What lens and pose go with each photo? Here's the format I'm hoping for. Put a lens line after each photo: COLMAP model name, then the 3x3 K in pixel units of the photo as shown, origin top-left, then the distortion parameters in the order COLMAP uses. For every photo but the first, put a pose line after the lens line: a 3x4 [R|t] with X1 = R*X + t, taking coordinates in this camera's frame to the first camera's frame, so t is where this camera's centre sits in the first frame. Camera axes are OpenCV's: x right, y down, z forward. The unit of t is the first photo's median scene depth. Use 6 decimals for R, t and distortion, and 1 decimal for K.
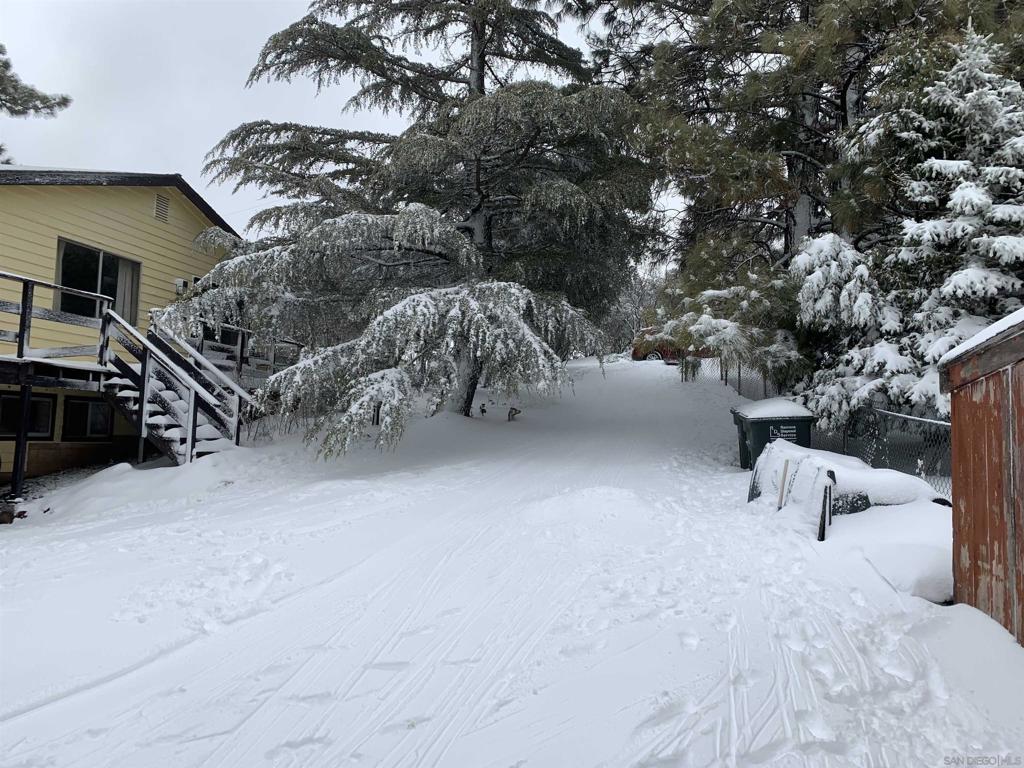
lens RADIAL K [[763.4, 0, 512.0], [0, 763.4, 384.0], [0, 0, 1]] dist [-0.053891, 0.003170]
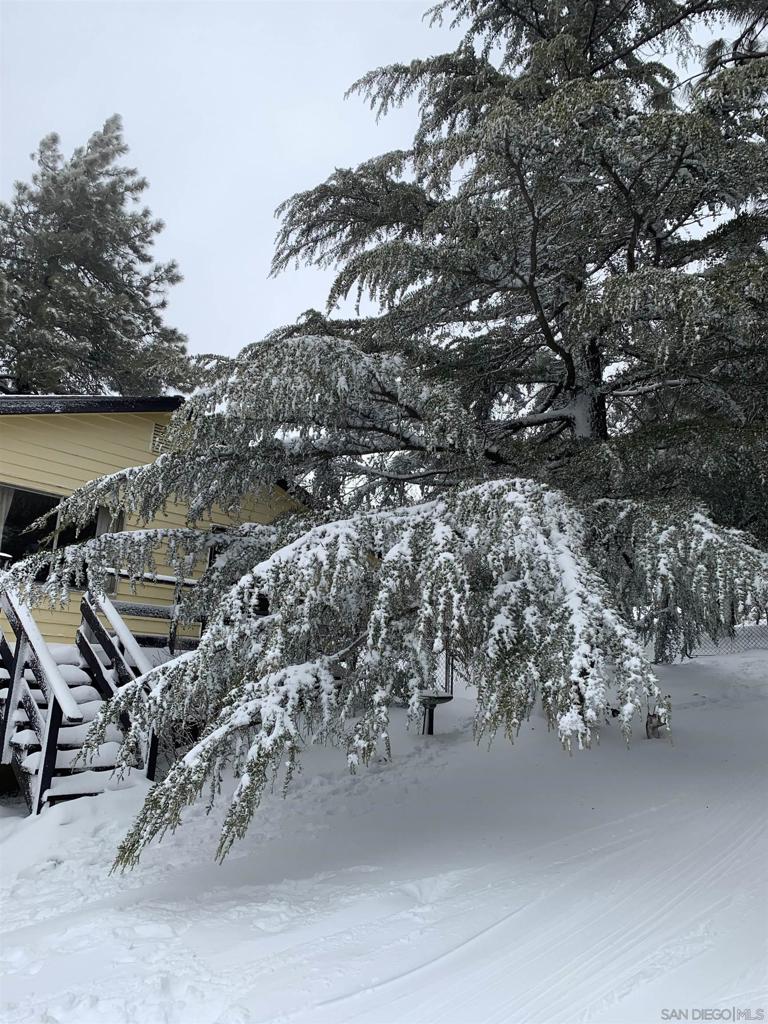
lens RADIAL K [[763.4, 0, 383.8], [0, 763.4, 485.5], [0, 0, 1]] dist [-0.053891, 0.003170]
pose [[0.876437, -0.096119, -0.471825, 0.132483], [0.007958, 0.982631, -0.185397, -0.041736], [0.481450, 0.158734, 0.861980, 0.507255]]
